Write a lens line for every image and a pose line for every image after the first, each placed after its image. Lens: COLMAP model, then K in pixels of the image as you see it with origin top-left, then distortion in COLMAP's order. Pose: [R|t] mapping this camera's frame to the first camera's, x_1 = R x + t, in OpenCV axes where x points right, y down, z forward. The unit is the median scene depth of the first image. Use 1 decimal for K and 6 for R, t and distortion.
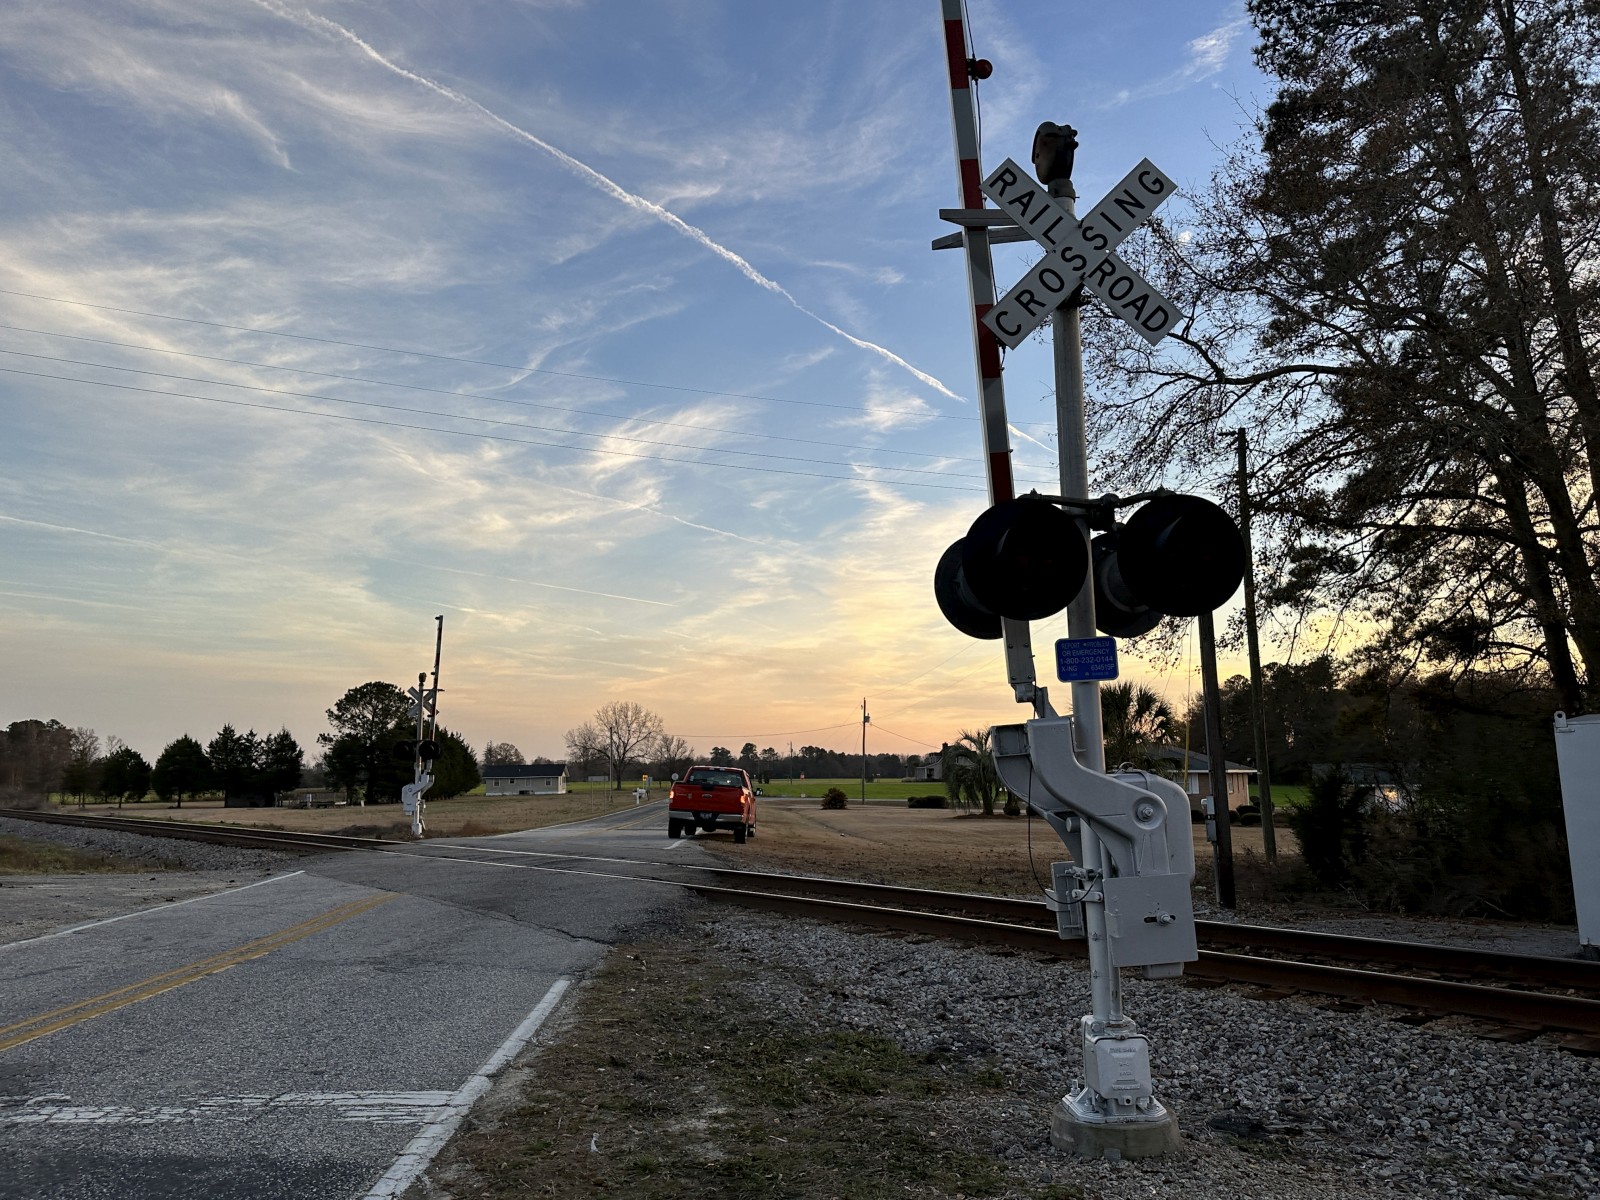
lens RADIAL K [[1212.9, 0, 802.1], [0, 1212.9, 612.8], [0, 0, 1]] dist [0.083705, -0.079397]
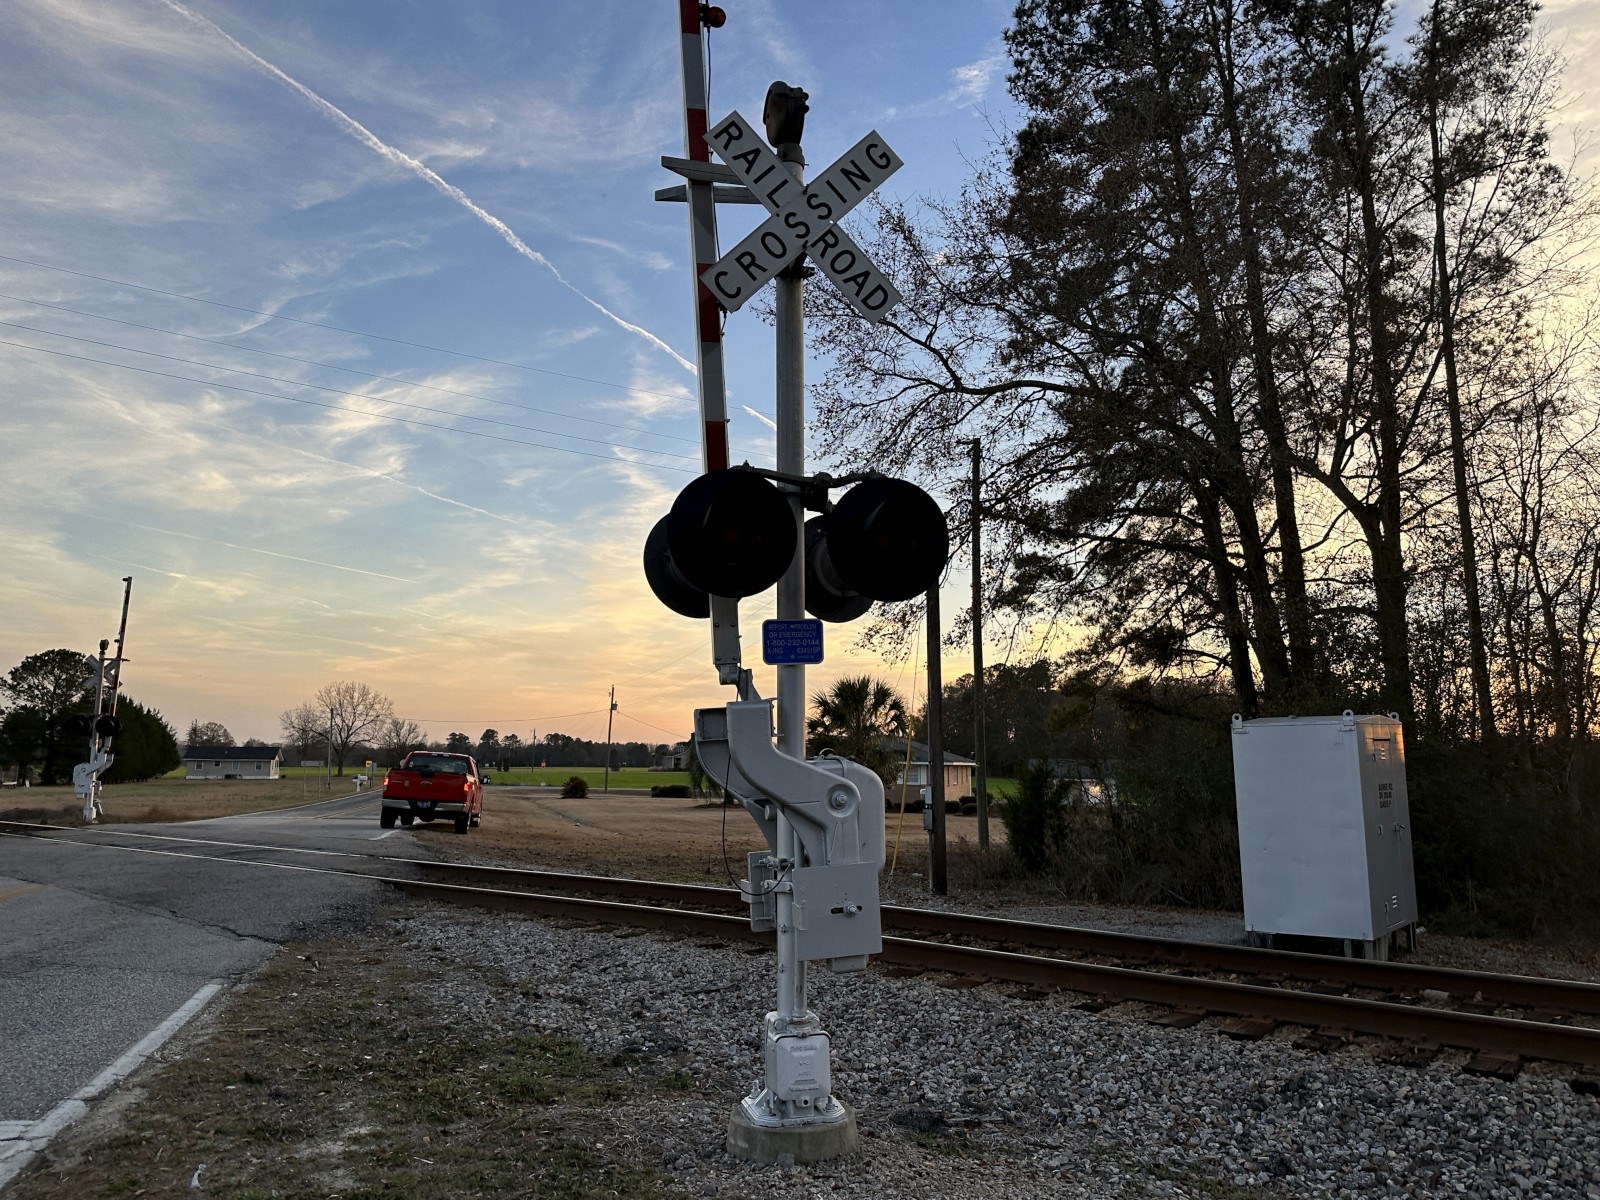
lens RADIAL K [[1212.9, 0, 805.1], [0, 1212.9, 599.5], [0, 0, 1]] dist [0.083705, -0.079397]
pose [[0.978541, 0.048993, 0.200144, 0.014661], [-0.048398, 0.998797, -0.007865, 0.003442], [-0.200289, -0.001990, 0.979735, 0.017060]]
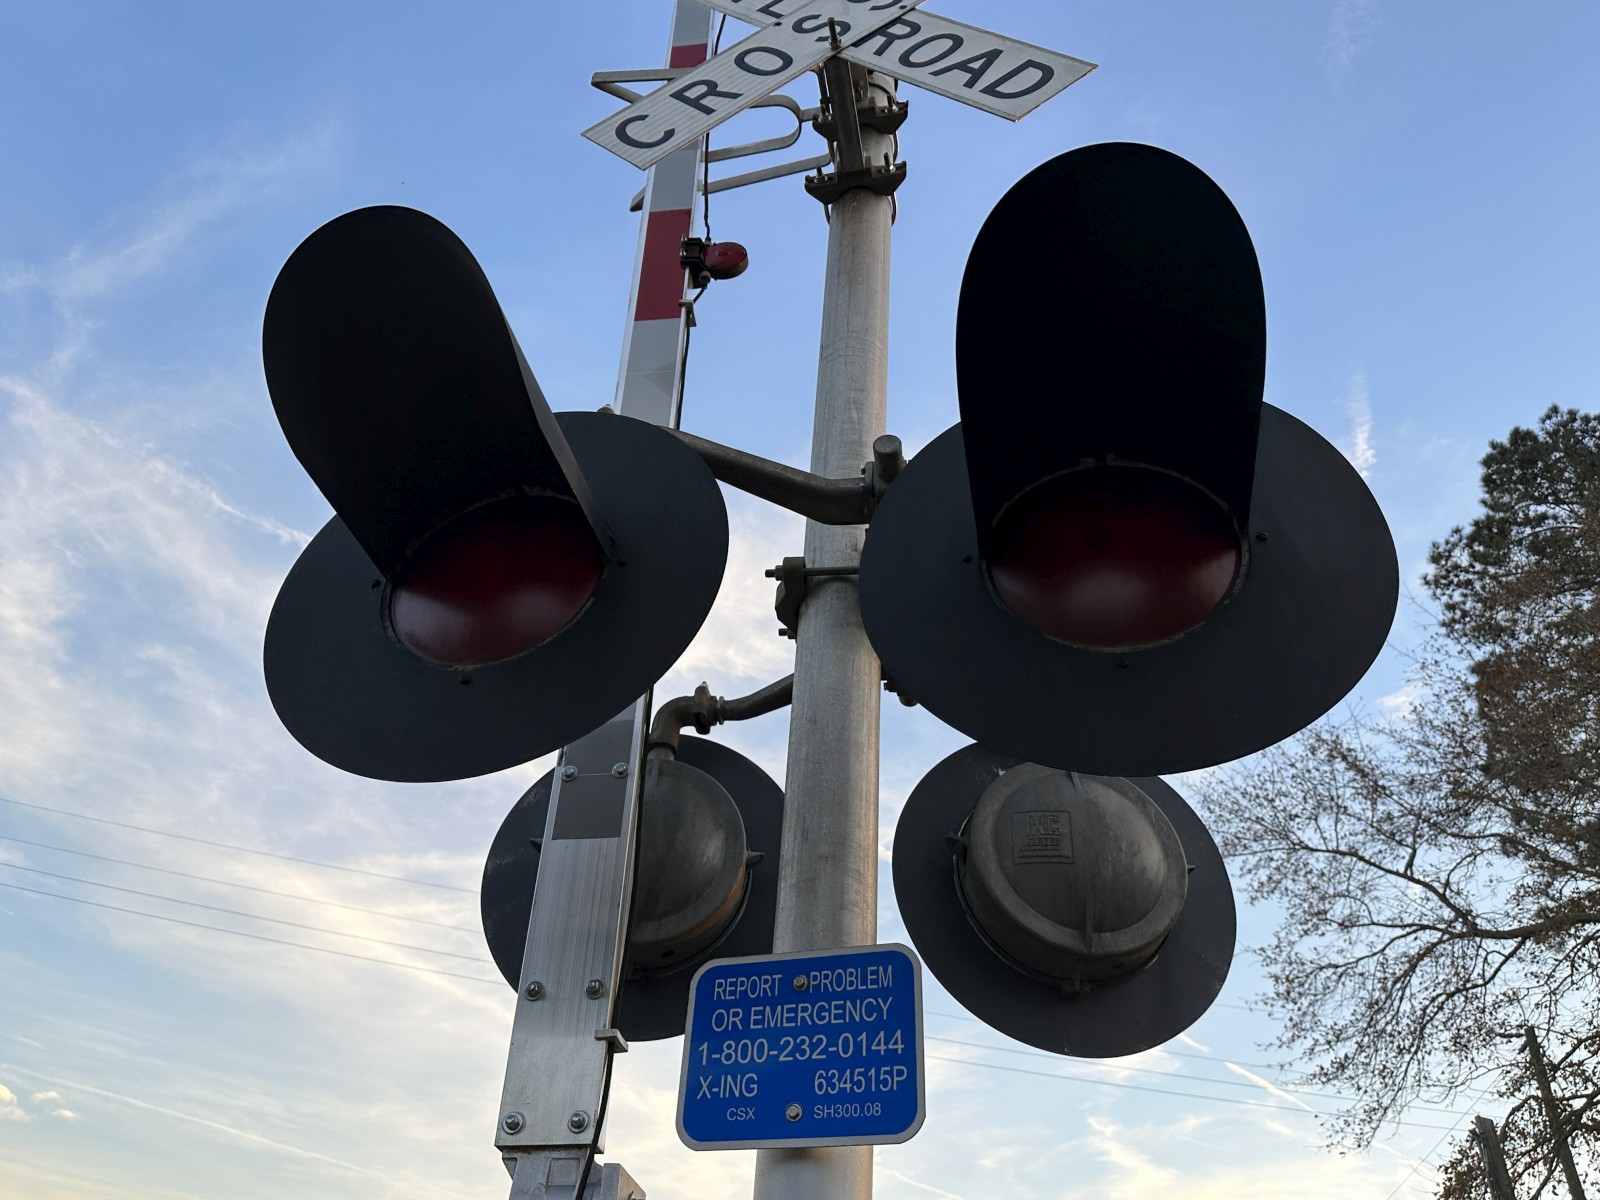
lens RADIAL K [[1144.7, 0, 797.7], [0, 1144.7, 606.8], [0, 0, 1]] dist [-0.003191, -0.014250]
pose [[0.978186, -0.046708, -0.202414, 0.082905], [-0.065758, 0.854665, -0.514999, 0.023354], [0.197050, 0.517075, 0.832949, 0.227183]]
